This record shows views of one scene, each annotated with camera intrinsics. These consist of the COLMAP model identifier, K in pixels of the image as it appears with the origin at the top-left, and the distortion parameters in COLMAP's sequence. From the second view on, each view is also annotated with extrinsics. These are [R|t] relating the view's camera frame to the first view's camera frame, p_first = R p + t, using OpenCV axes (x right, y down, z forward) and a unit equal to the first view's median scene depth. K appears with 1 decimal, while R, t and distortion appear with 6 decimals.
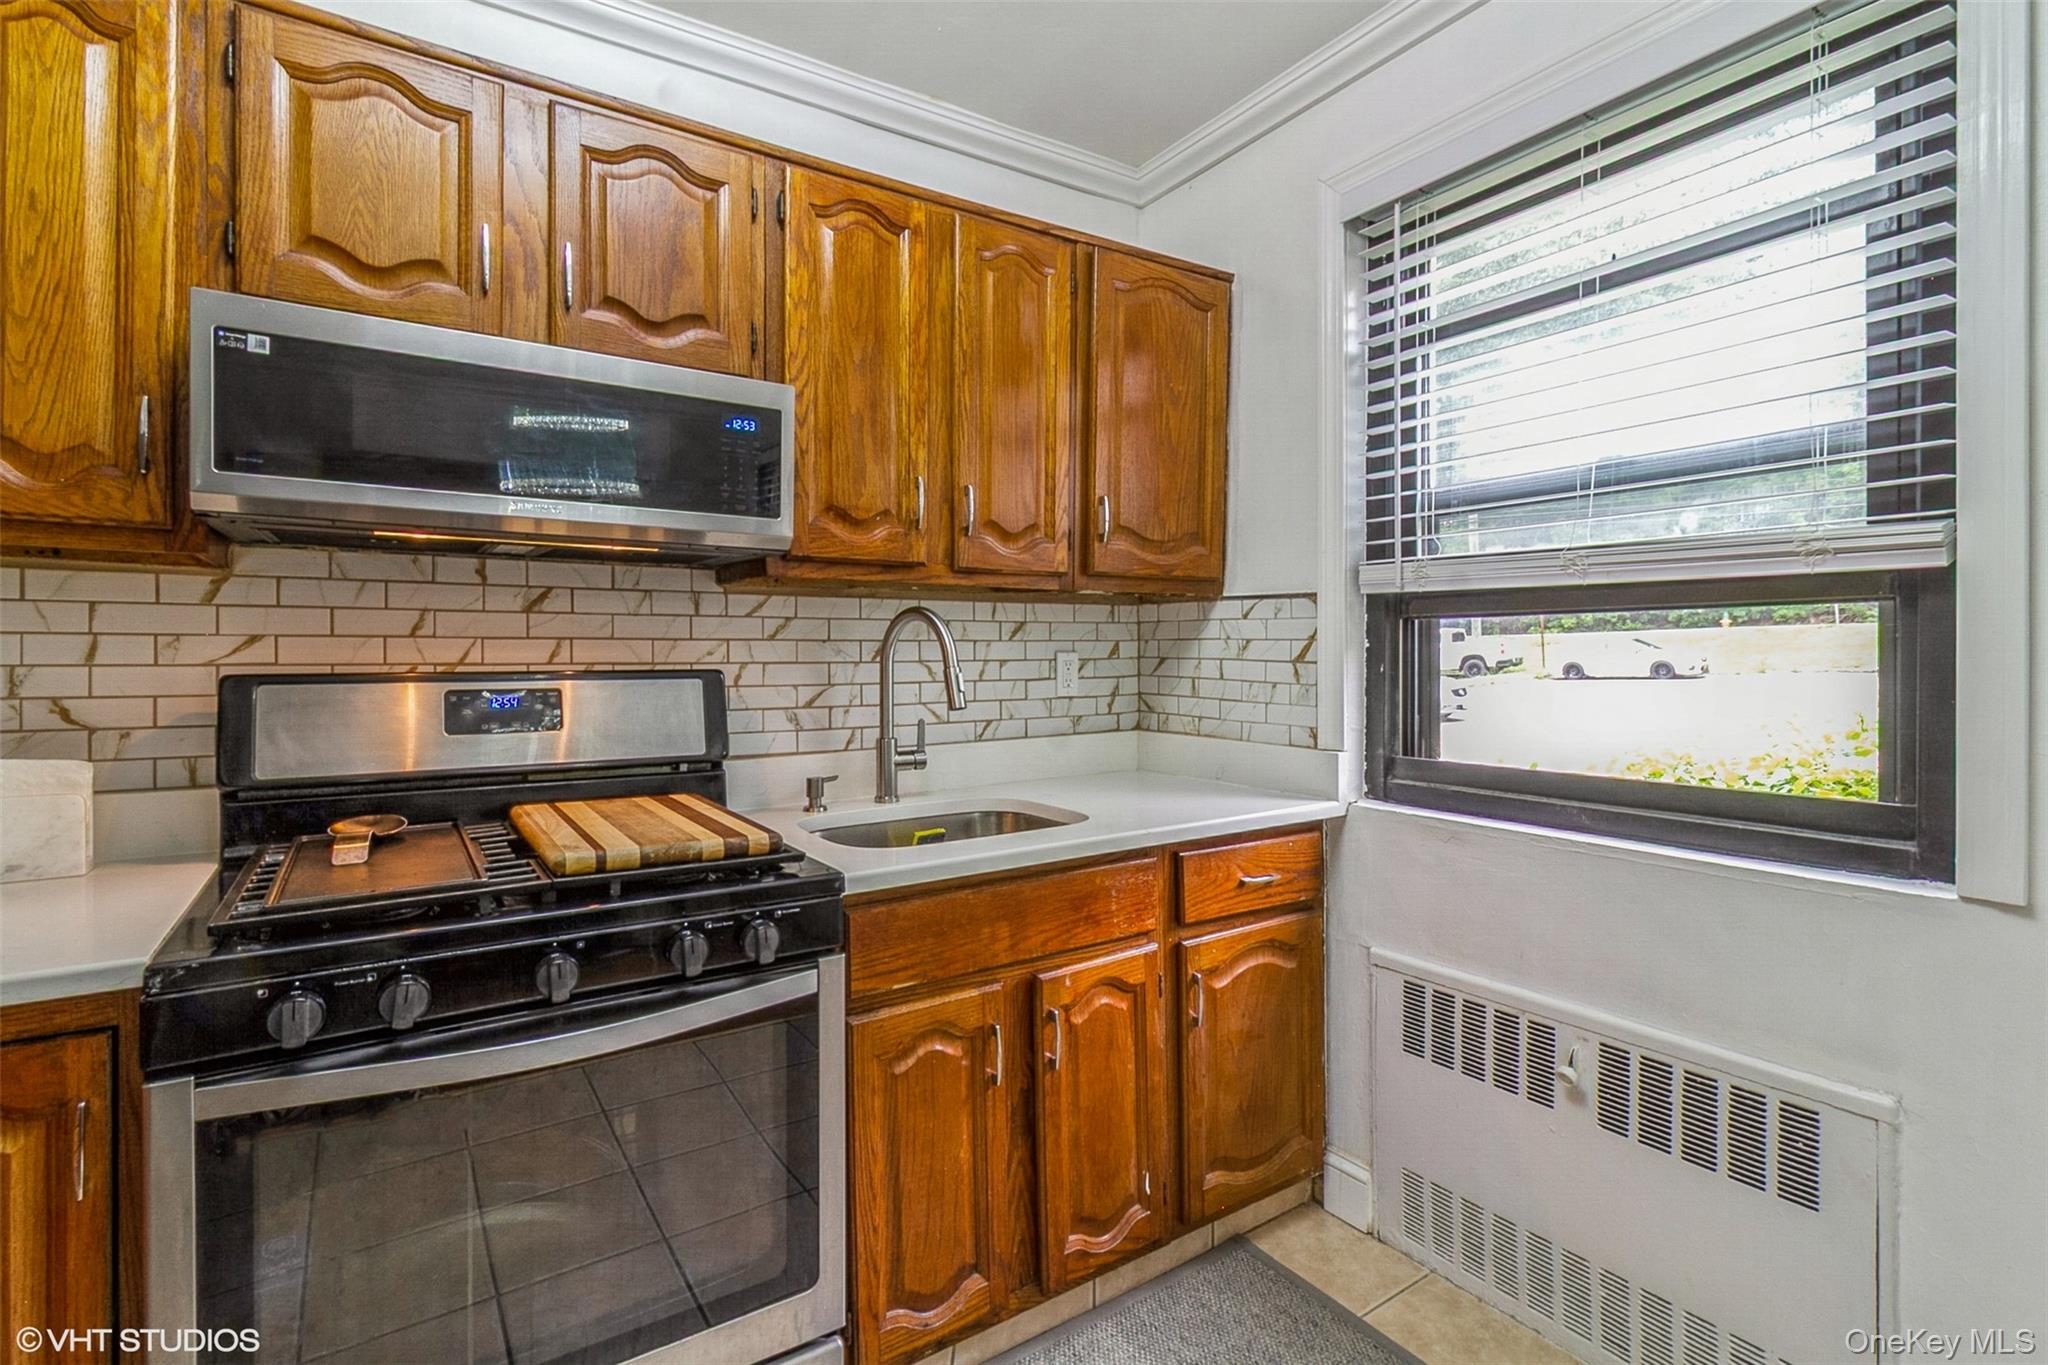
lens RADIAL K [[953.0, 0, 1017.5], [0, 953.0, 654.1], [0, 0, 1]] dist [-0.000911, 0.003478]
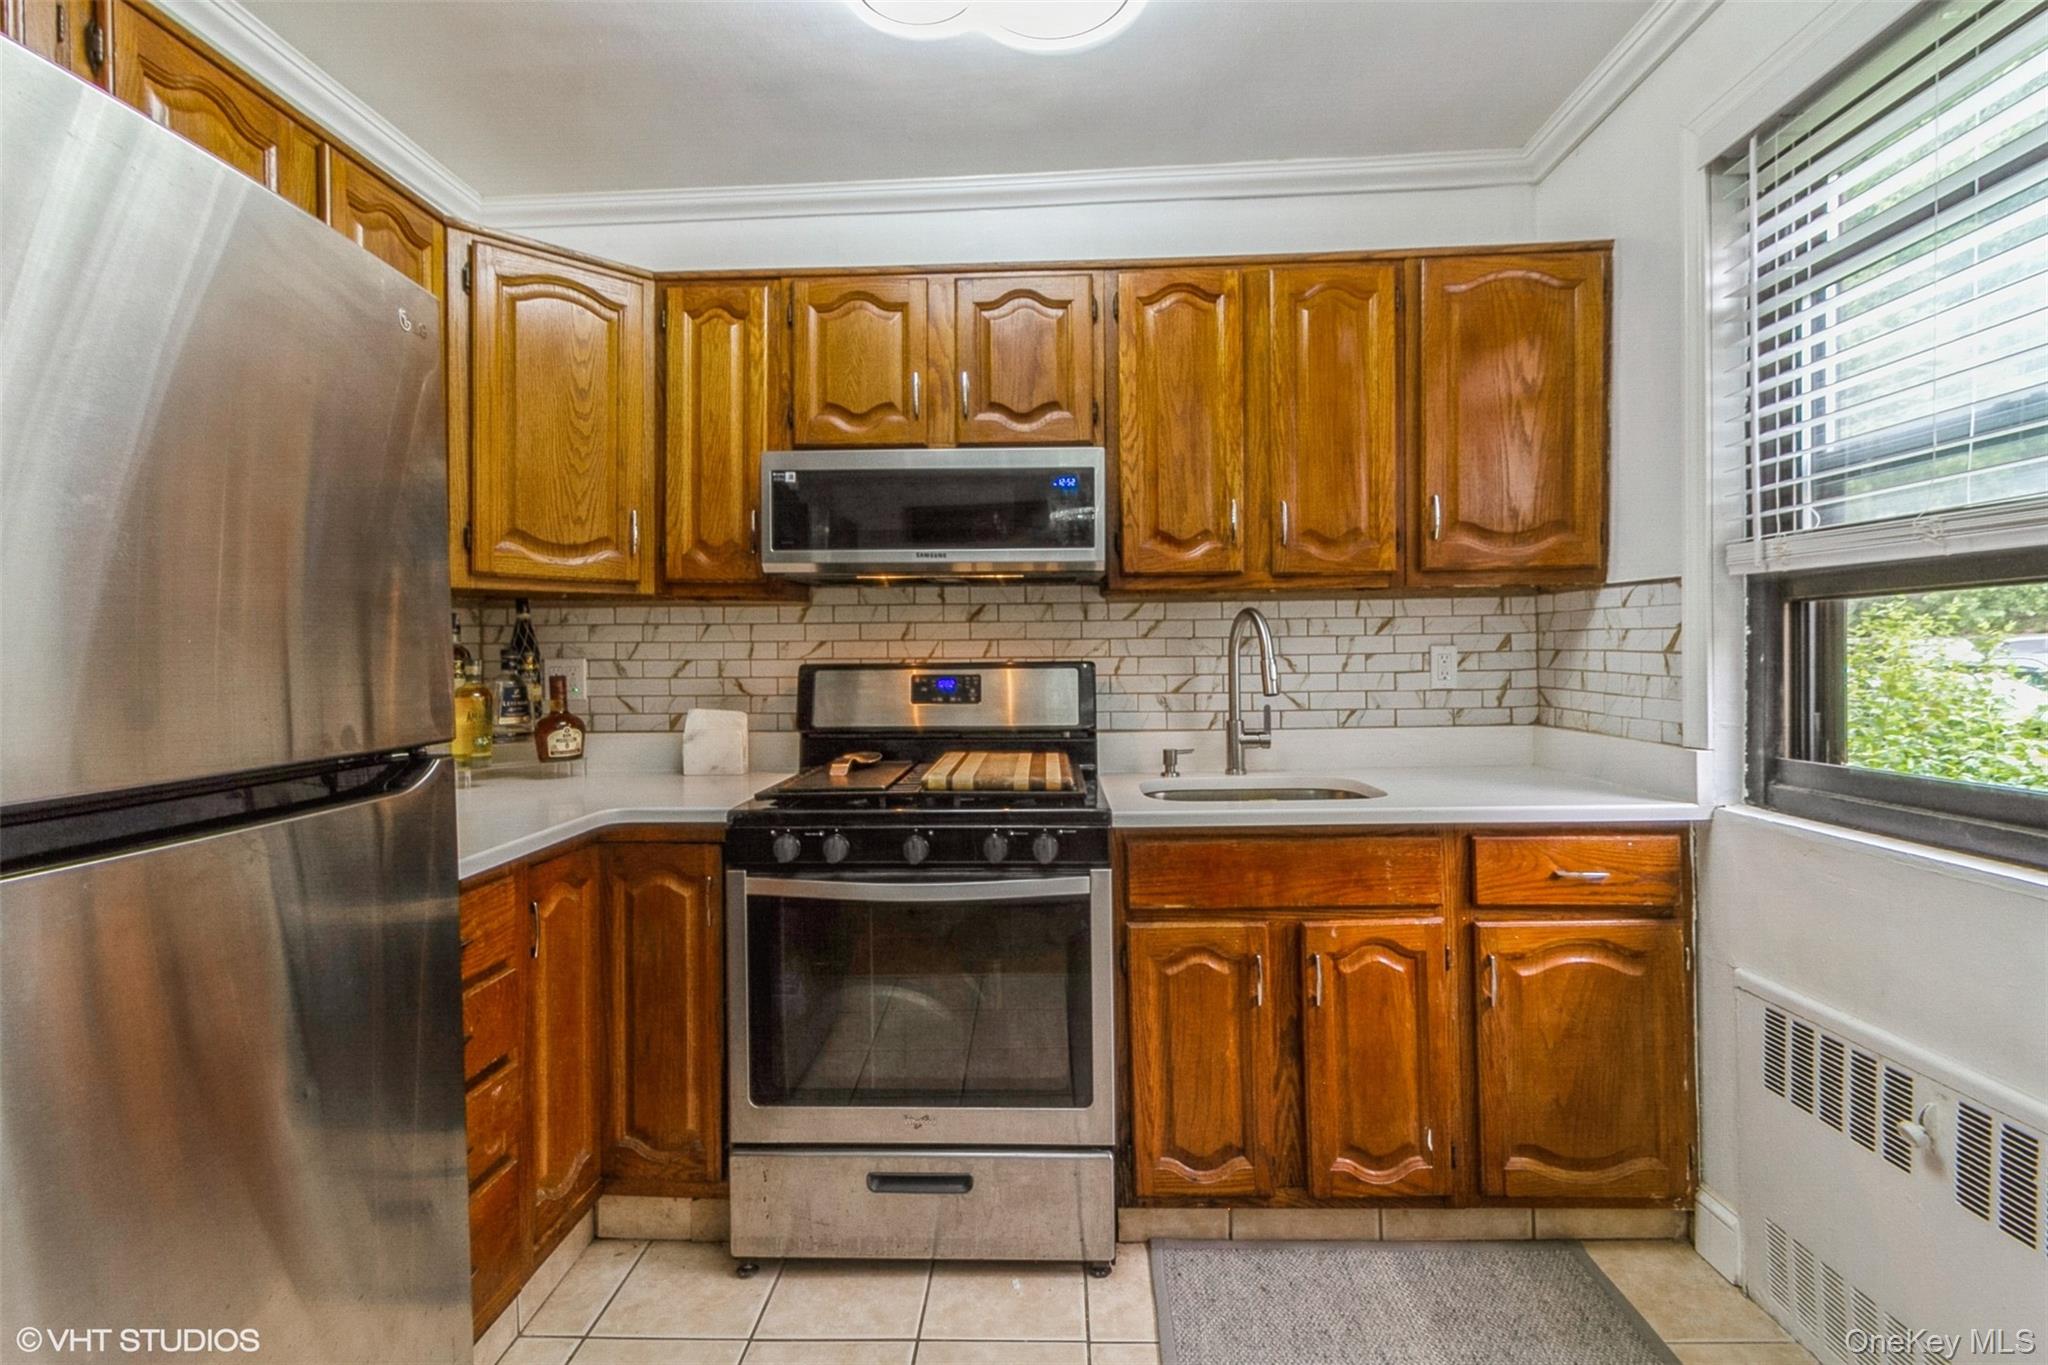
lens RADIAL K [[953.0, 0, 1017.5], [0, 953.0, 654.1], [0, 0, 1]] dist [-0.000911, 0.003478]
pose [[0.820532, -0.008453, -0.571539, 0.357964], [0.008434, 0.999961, -0.002682, 0.008415], [0.571539, -0.002620, 0.820571, -0.137031]]
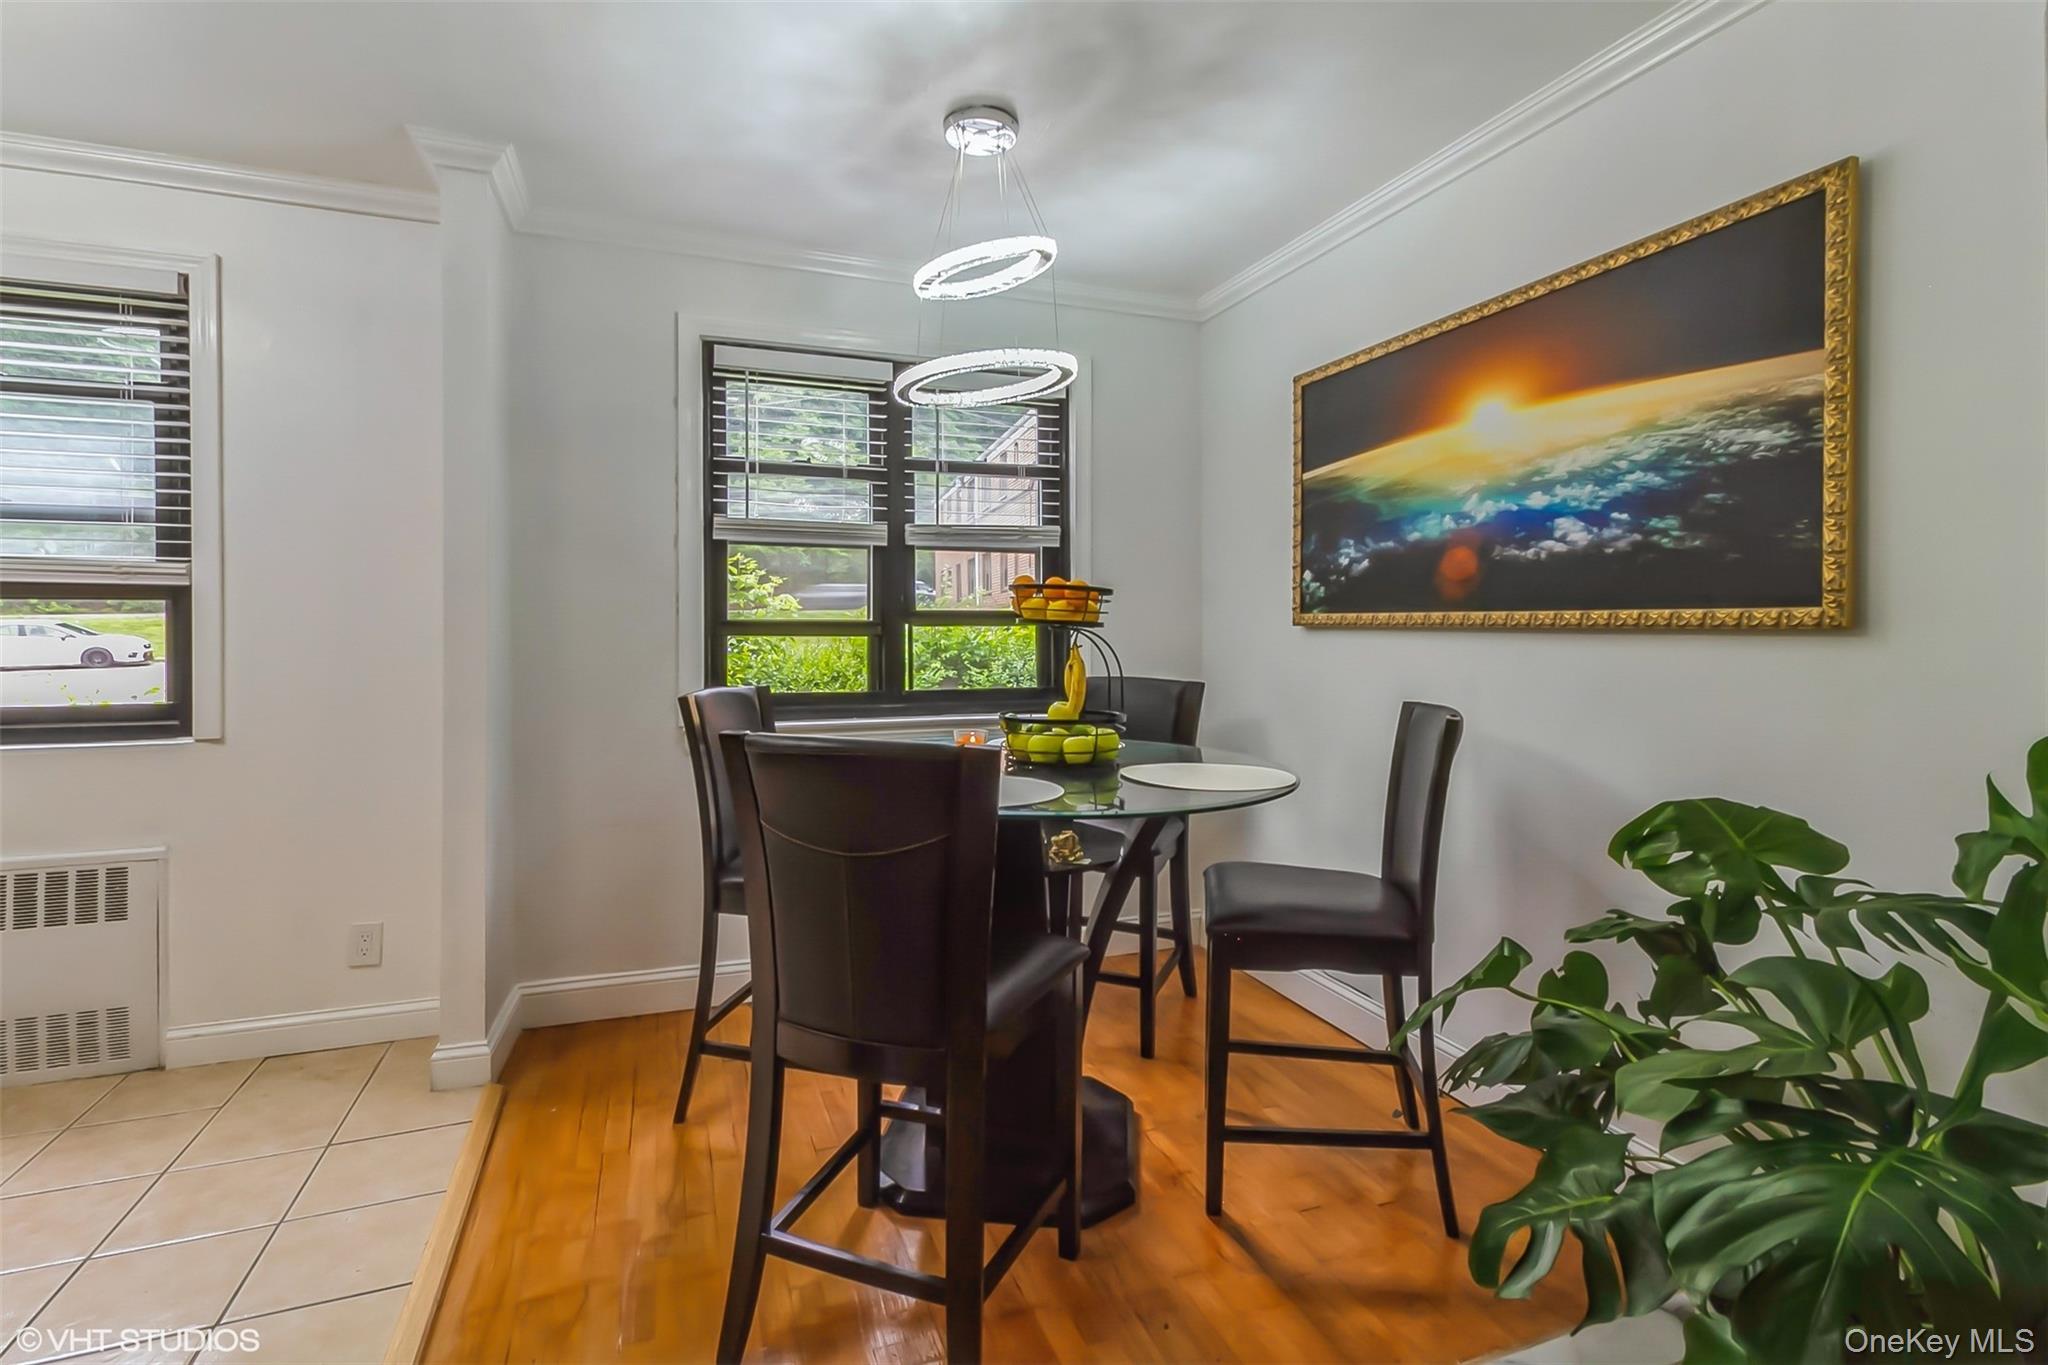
lens RADIAL K [[953.0, 0, 1017.5], [0, 953.0, 654.1], [0, 0, 1]] dist [-0.000911, 0.003478]
pose [[0.211905, -0.012337, 0.977212, -0.494249], [-0.000012, 0.999920, 0.012626, 0.023361], [-0.977290, -0.002687, 0.211888, -0.877677]]
